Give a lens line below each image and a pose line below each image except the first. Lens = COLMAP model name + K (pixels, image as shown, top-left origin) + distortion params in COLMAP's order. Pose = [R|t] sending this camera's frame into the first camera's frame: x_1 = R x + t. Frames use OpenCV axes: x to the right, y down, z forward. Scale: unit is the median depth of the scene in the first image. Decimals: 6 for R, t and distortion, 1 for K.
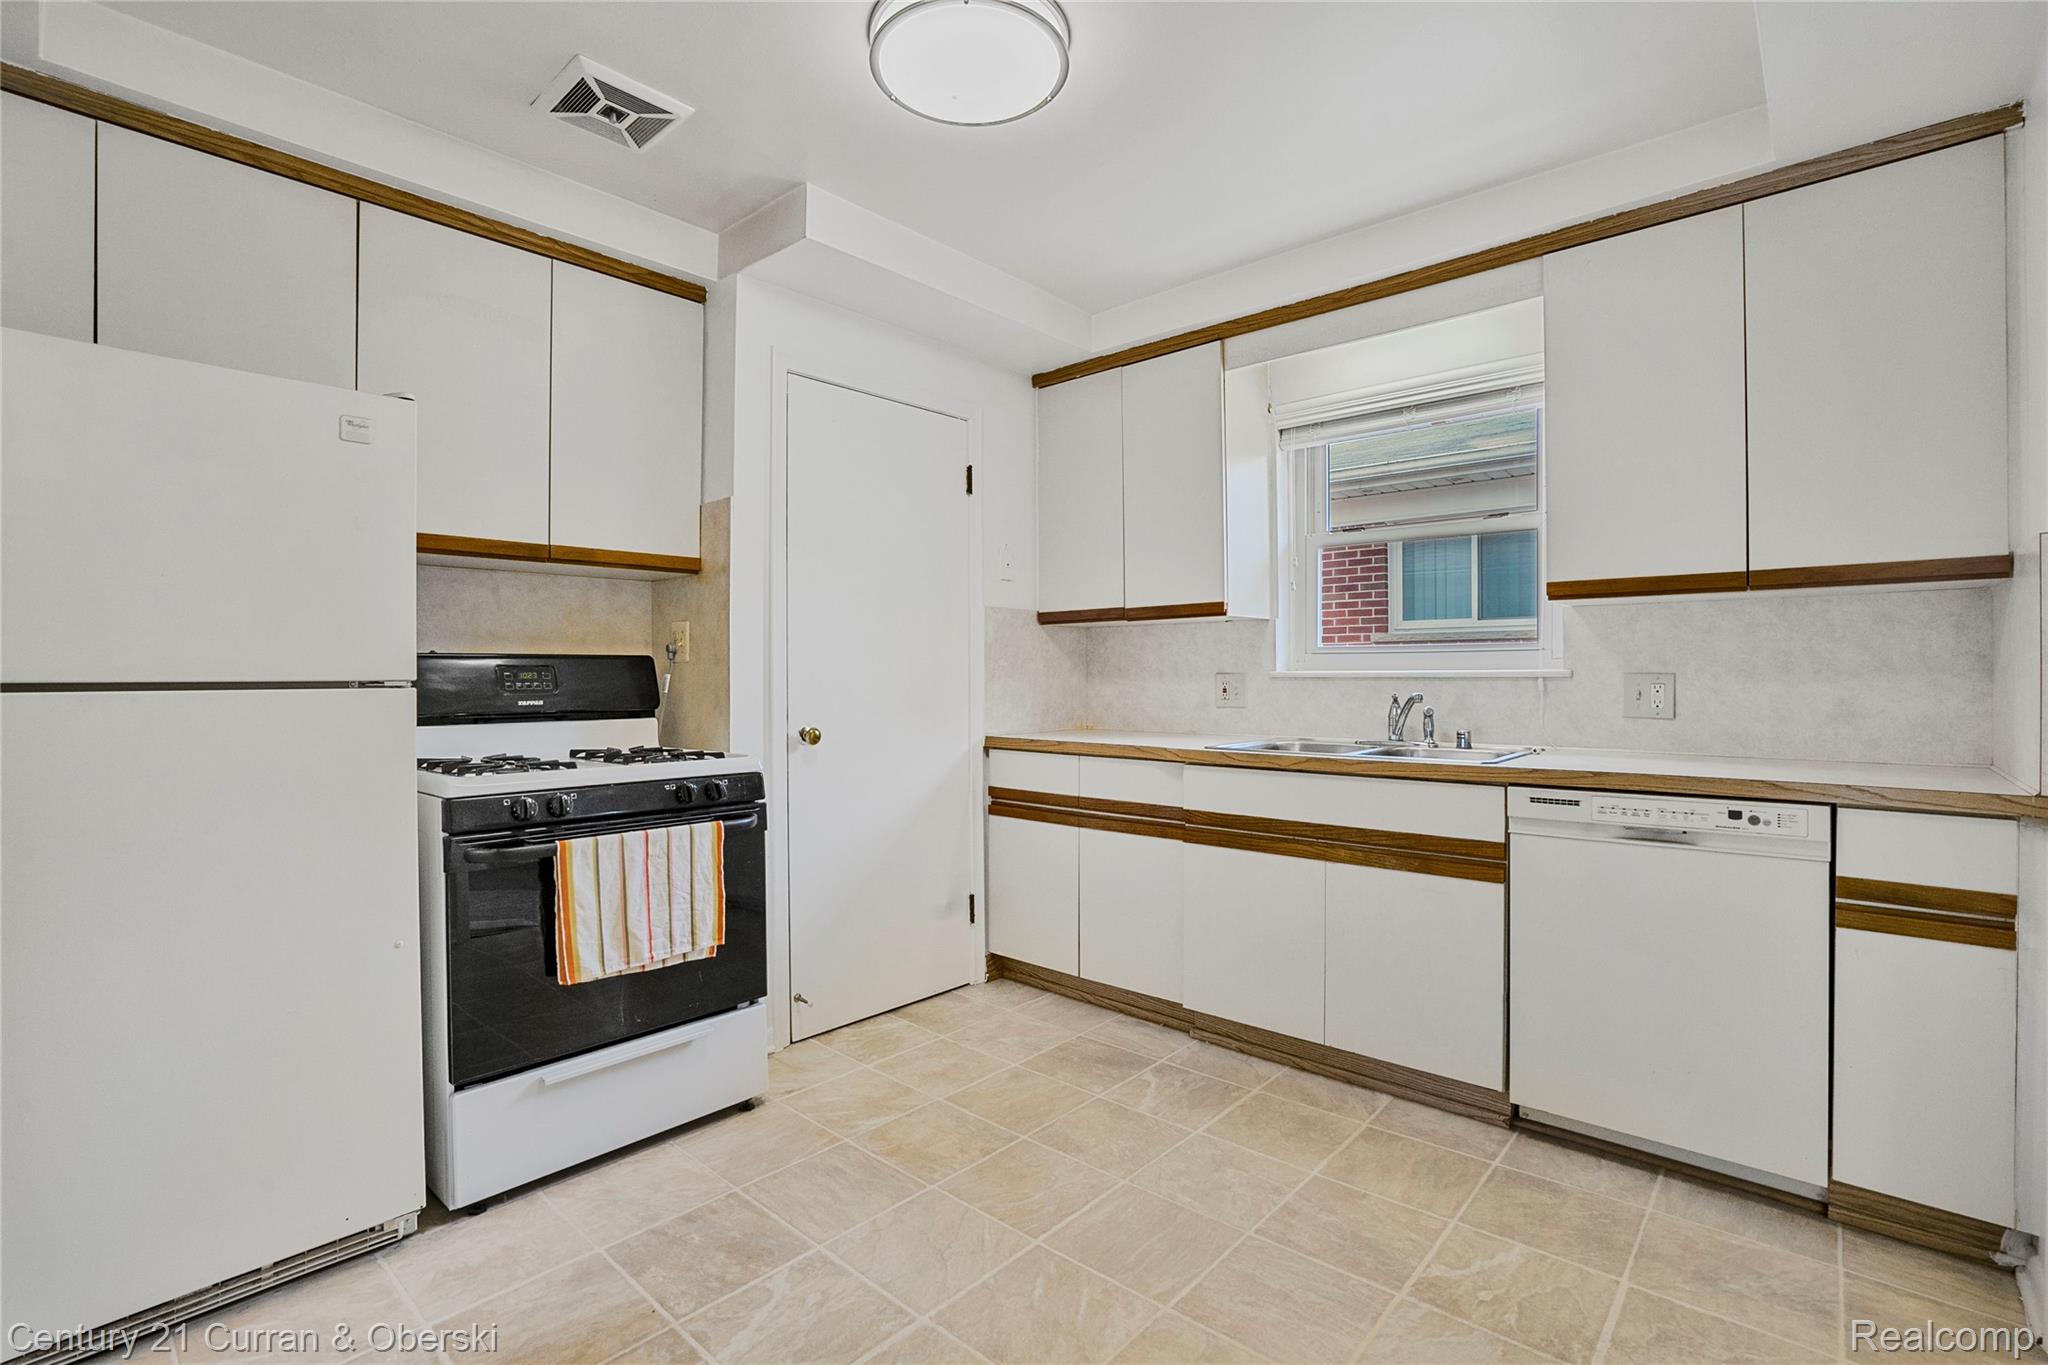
lens RADIAL K [[922.0, 0, 997.2], [0, 922.0, 686.6], [0, 0, 1]] dist [-0.008048, 0.001905]
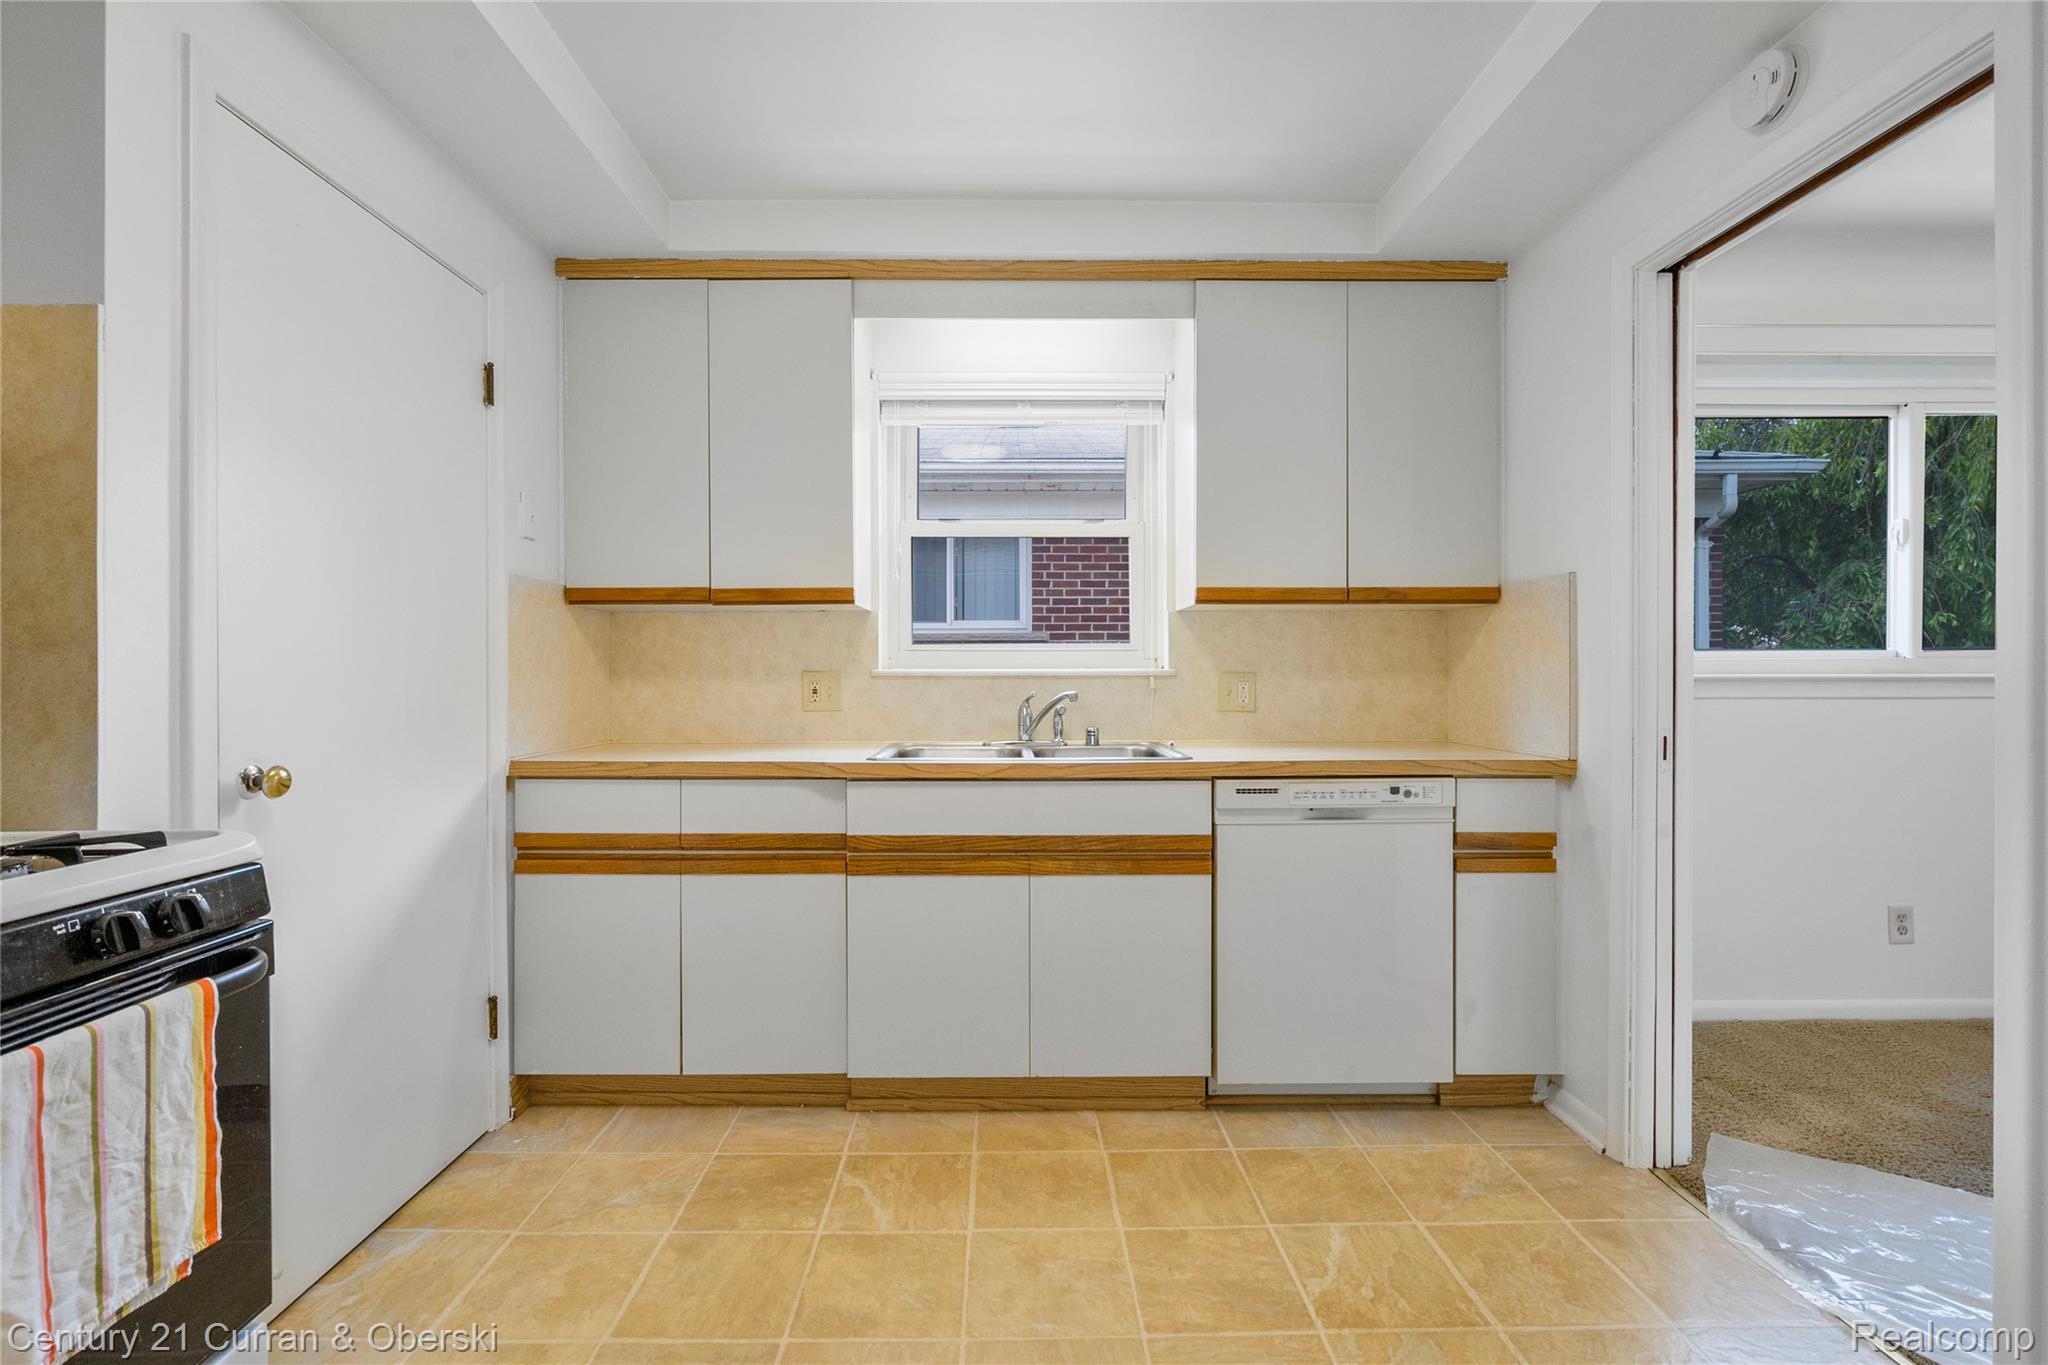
lens RADIAL K [[922.0, 0, 985.0], [0, 922.0, 685.9], [0, 0, 1]] dist [-0.008048, 0.001905]
pose [[0.739817, -0.006221, 0.672780, -0.311956], [0.007936, 0.999968, 0.000519, -0.000679], [-0.672762, 0.004955, 0.739843, 0.377103]]
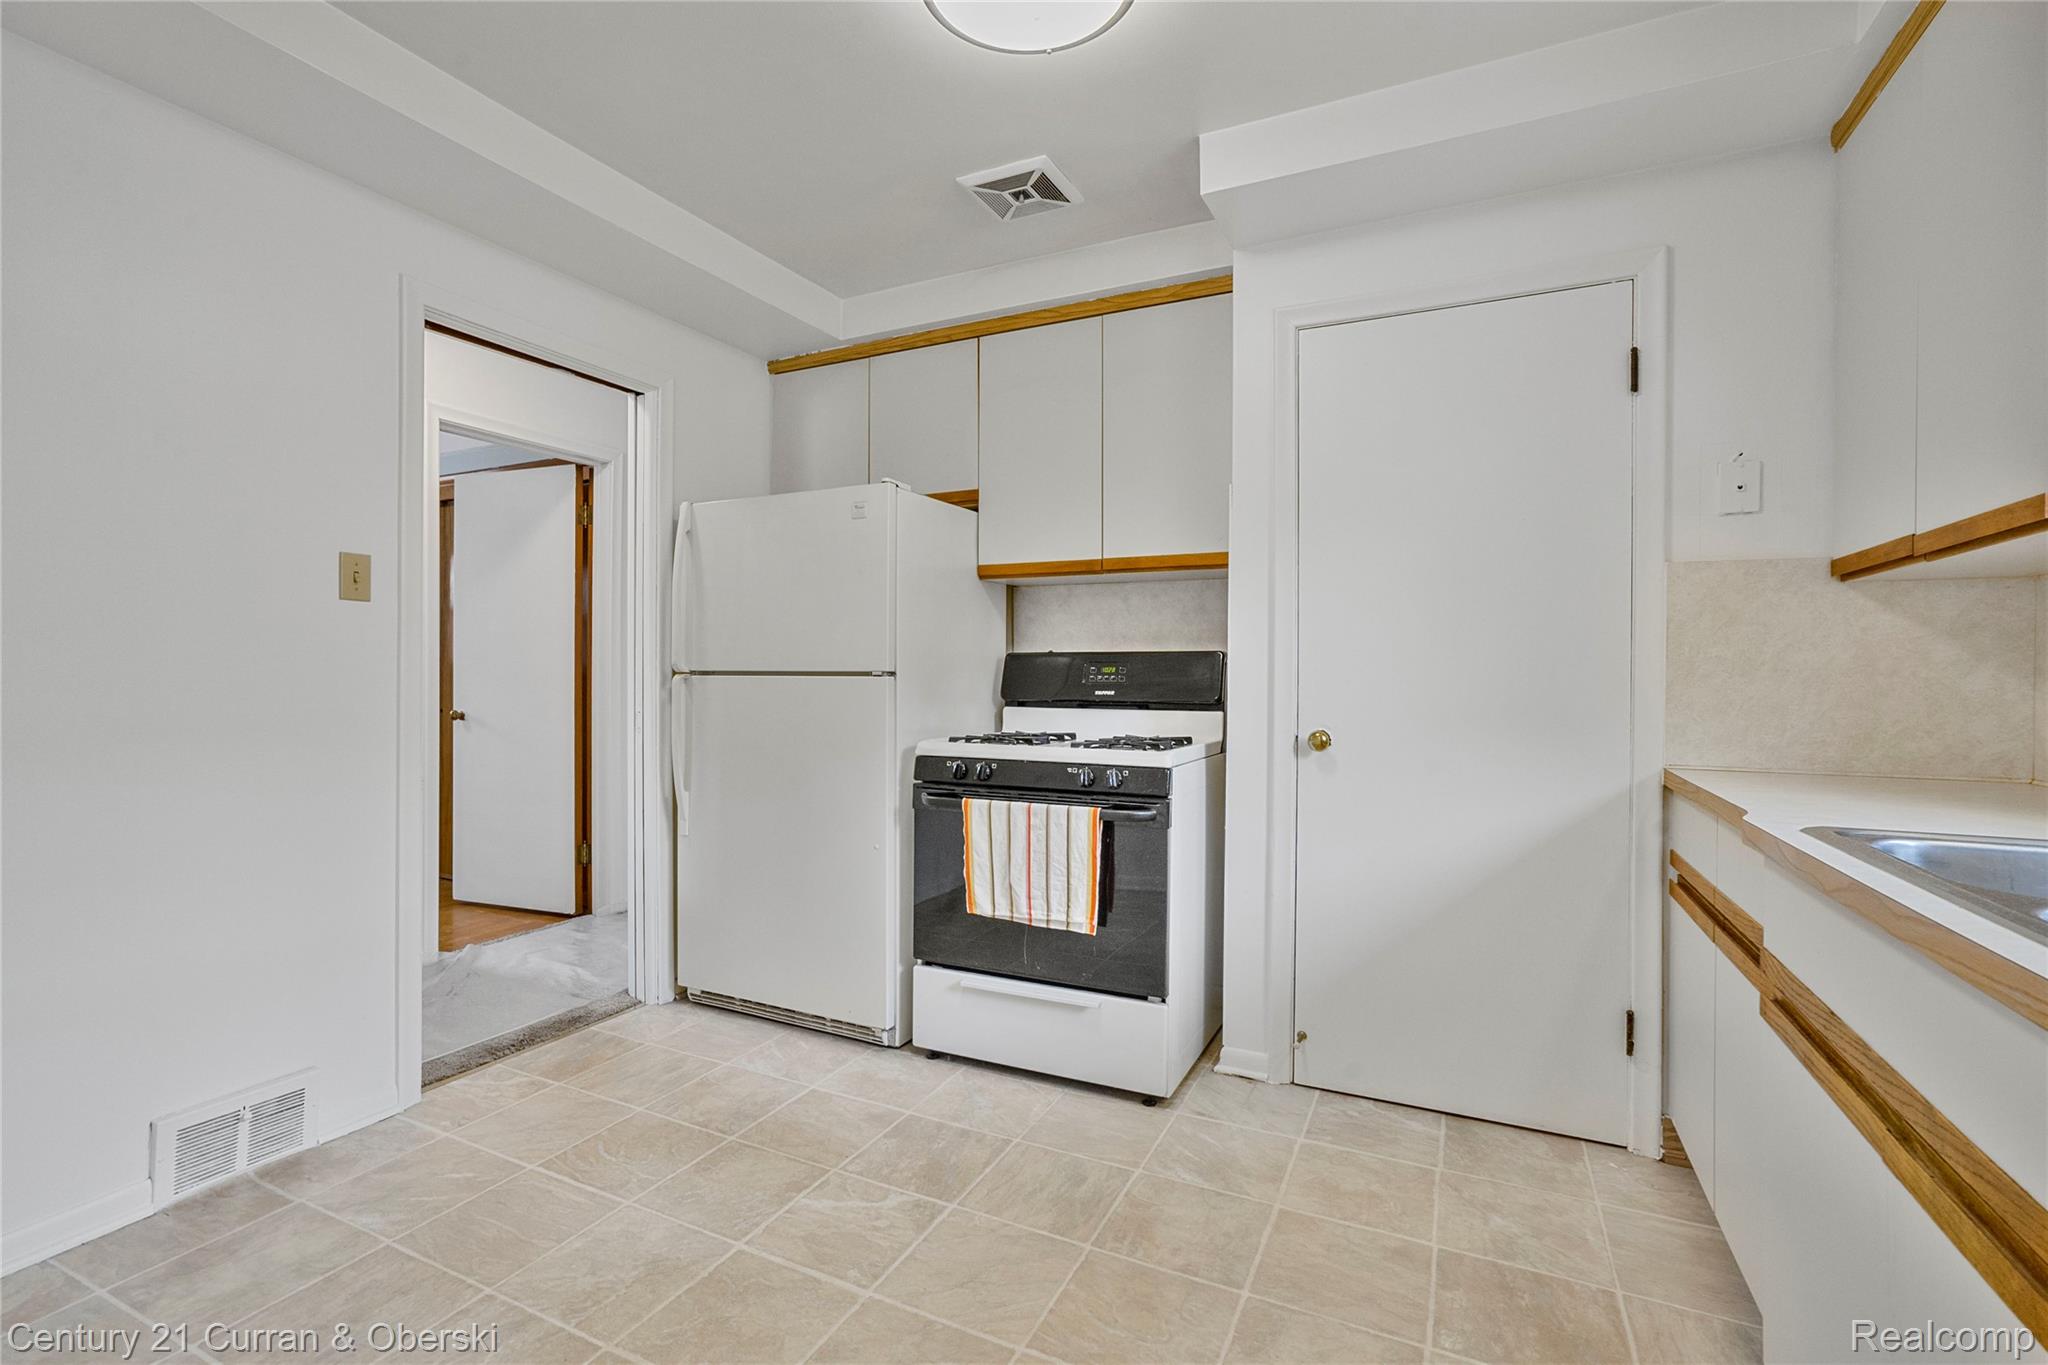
lens RADIAL K [[922.0, 0, 1042.5], [0, 922.0, 686.6], [0, 0, 1]] dist [-0.008048, 0.001905]
pose [[0.313736, 0.019641, -0.949307, 0.655946], [-0.016520, 0.999748, 0.015225, -0.007601], [0.949367, 0.010906, 0.313981, 0.592525]]
